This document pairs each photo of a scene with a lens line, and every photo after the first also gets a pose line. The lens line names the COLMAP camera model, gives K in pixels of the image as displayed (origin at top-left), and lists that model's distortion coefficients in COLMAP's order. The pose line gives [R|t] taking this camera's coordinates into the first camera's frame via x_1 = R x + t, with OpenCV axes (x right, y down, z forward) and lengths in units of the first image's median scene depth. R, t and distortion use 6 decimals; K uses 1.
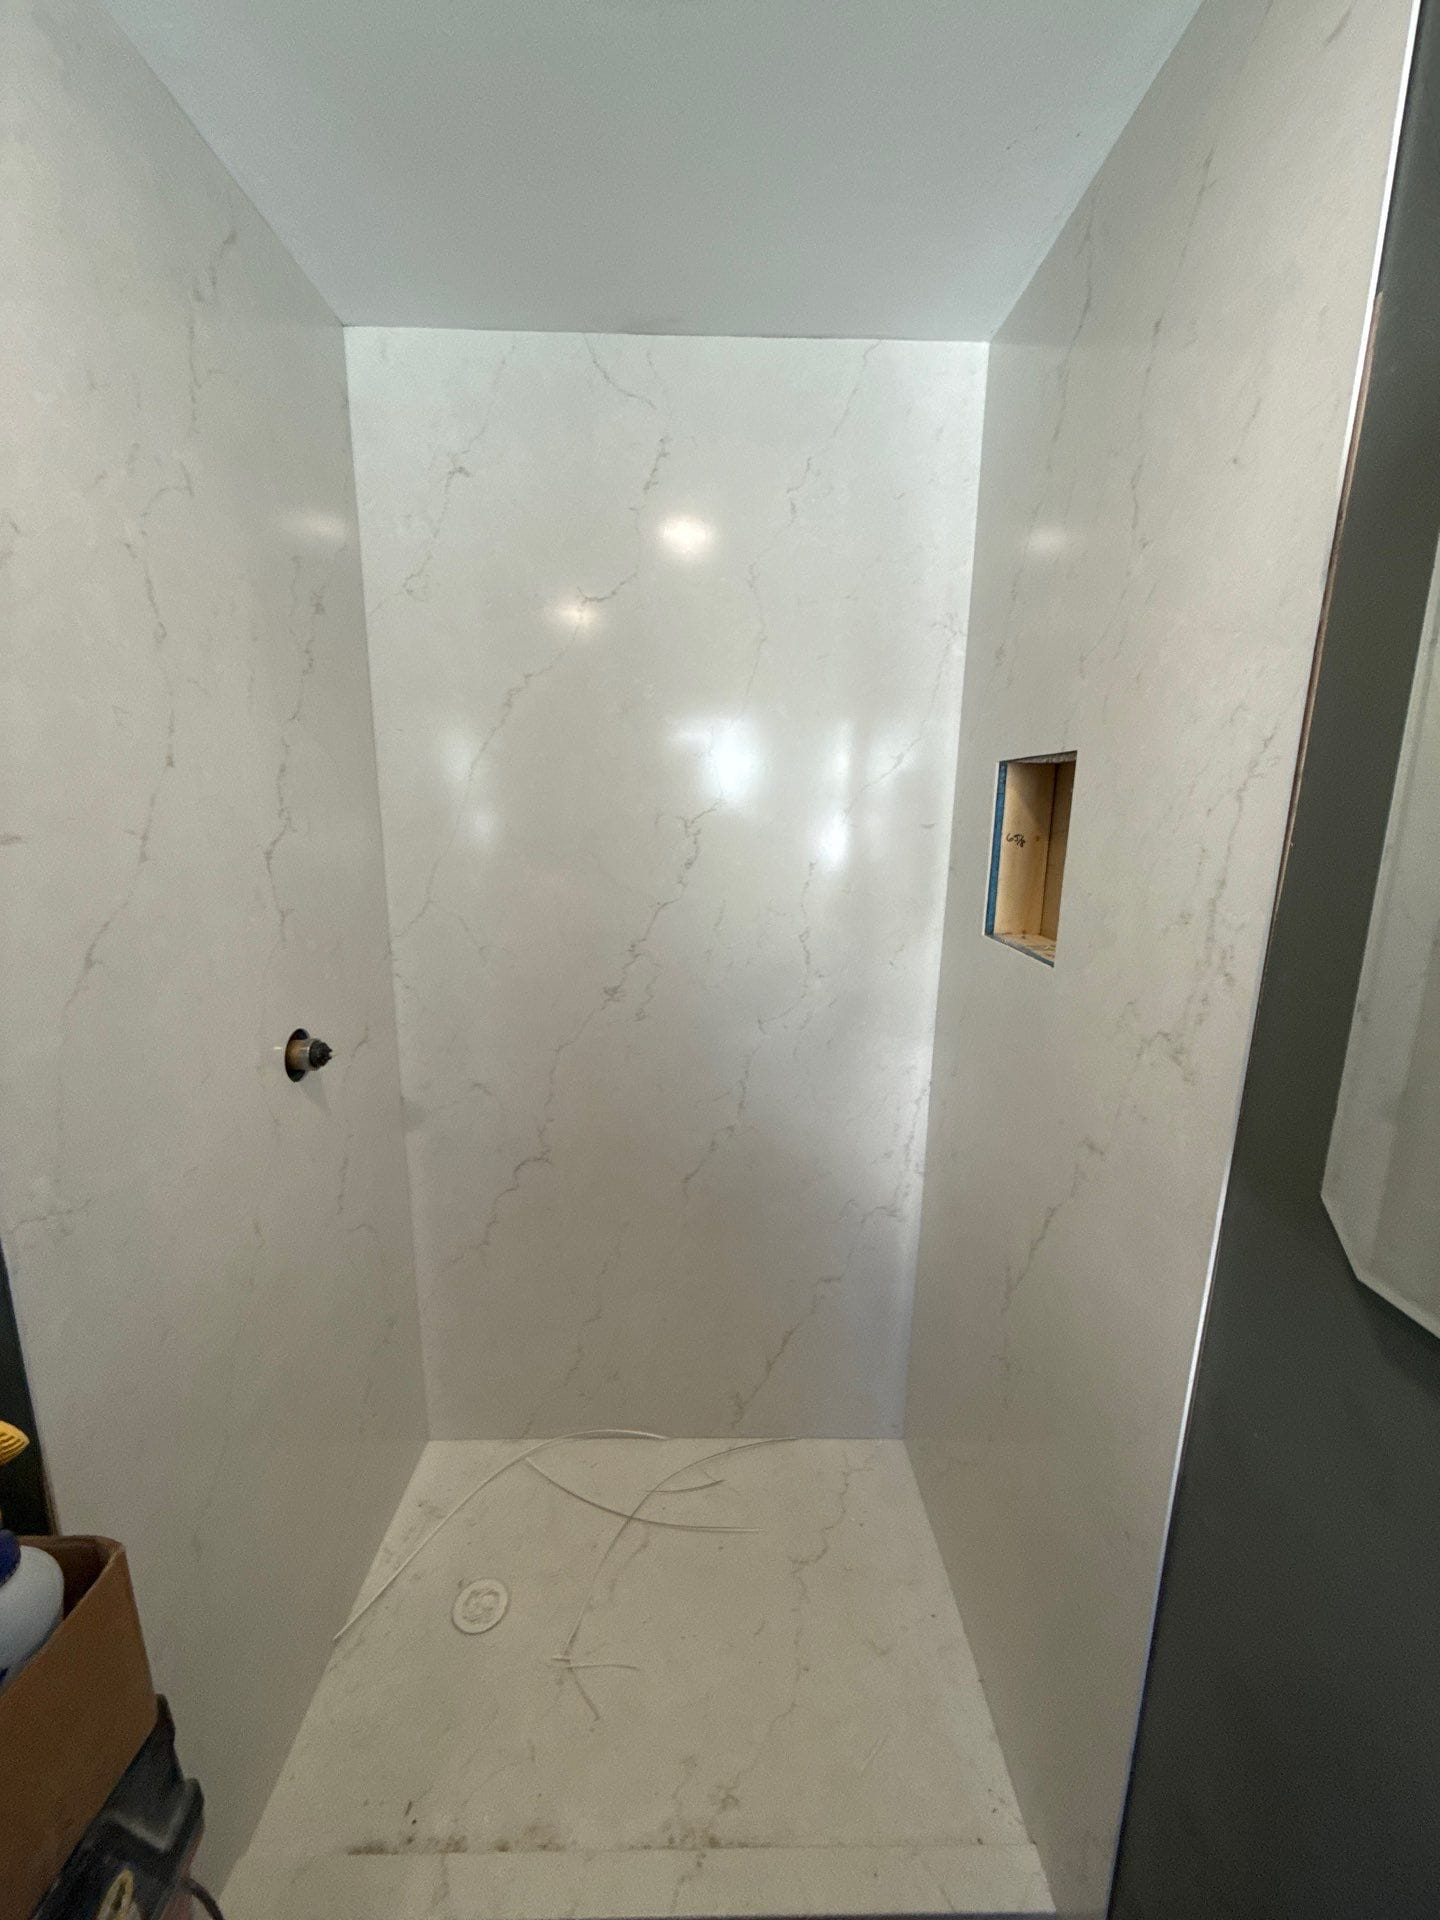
lens RADIAL K [[764.9, 0, 722.7], [0, 764.9, 964.3], [0, 0, 1]] dist [0.001199, -0.000394]
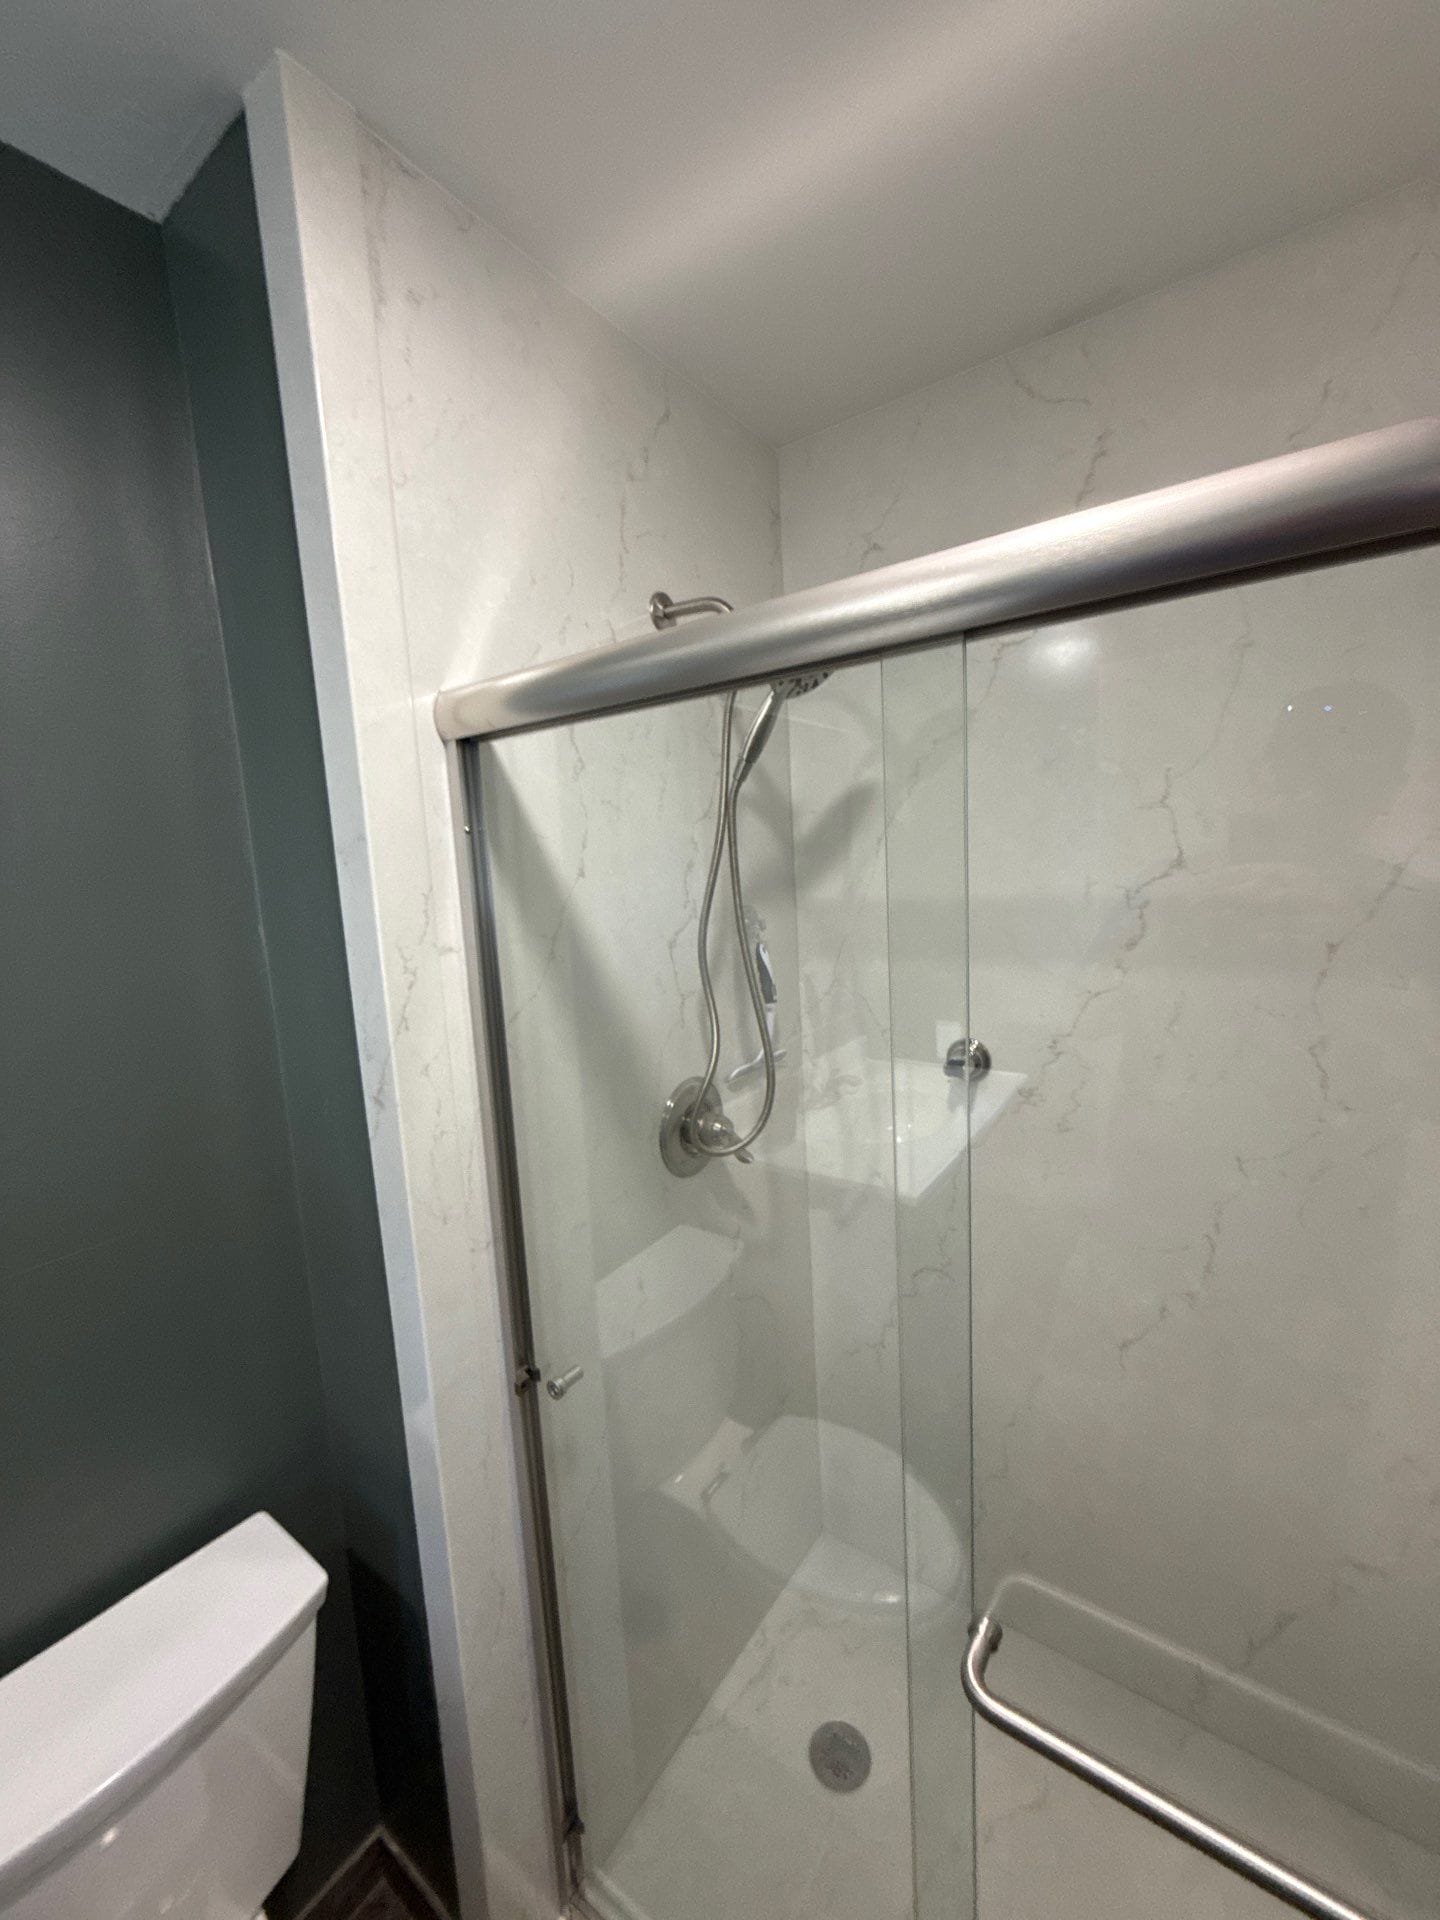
lens RADIAL K [[764.9, 0, 722.7], [0, 764.9, 964.3], [0, 0, 1]] dist [0.001199, -0.000394]
pose [[0.799476, 0.023210, -0.600250, 0.099247], [-0.059783, 0.997367, -0.041061, -0.057036], [0.597716, 0.068712, 0.798758, 0.129215]]
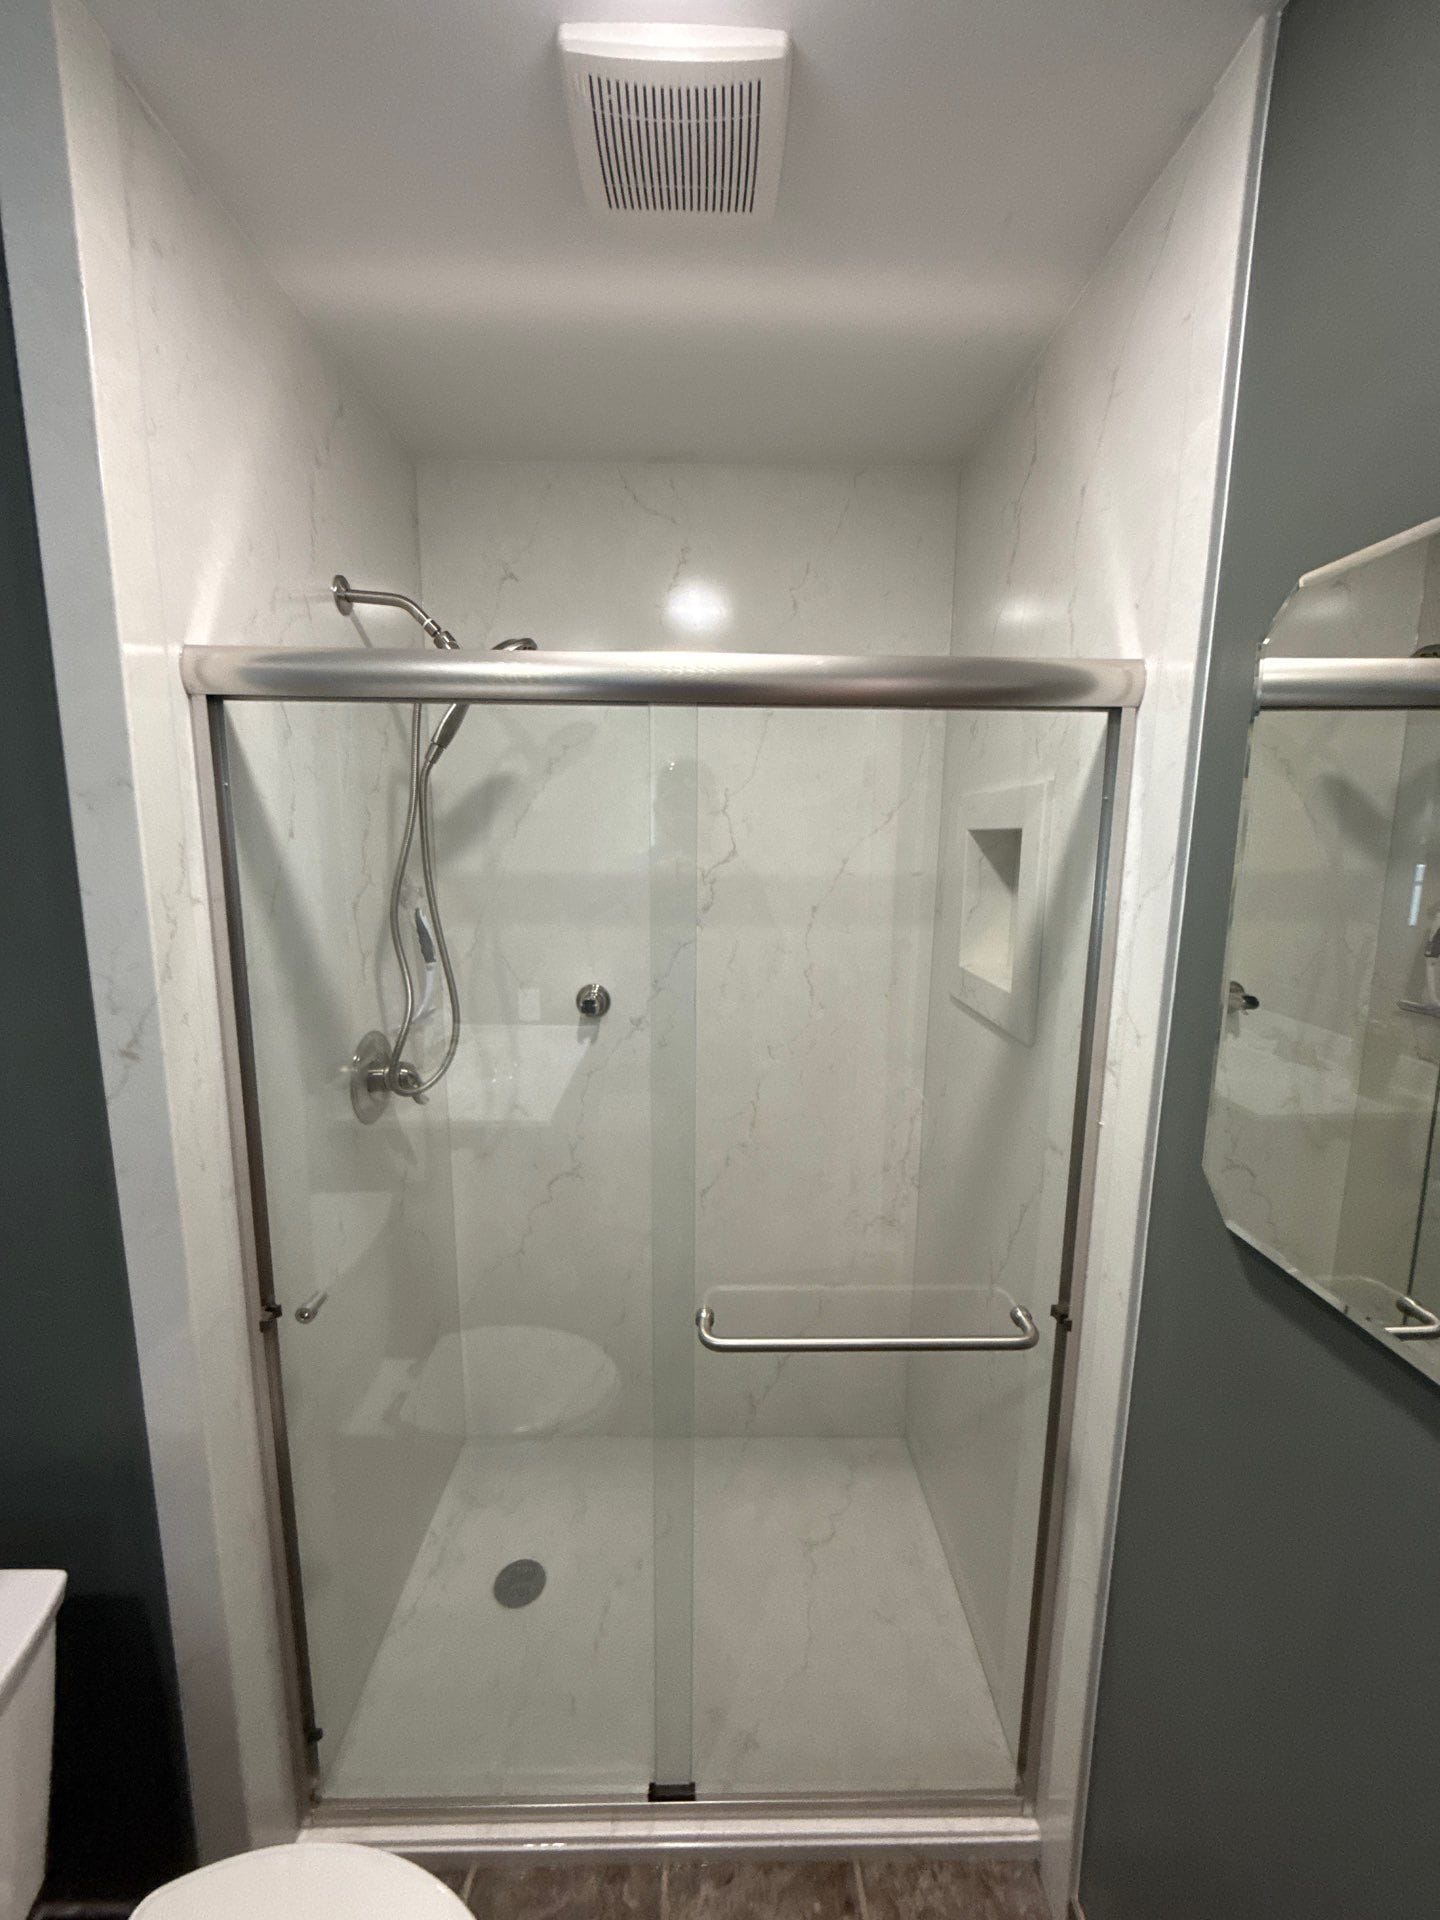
lens RADIAL K [[761.0, 0, 721.5], [0, 761.0, 963.1], [0, 0, 1]] dist [0.000129, -0.000163]
pose [[0.999976, -0.005526, -0.004112, -0.017763], [0.005334, 0.998964, -0.045202, 0.000932], [0.004357, 0.045179, 0.998969, -0.131387]]
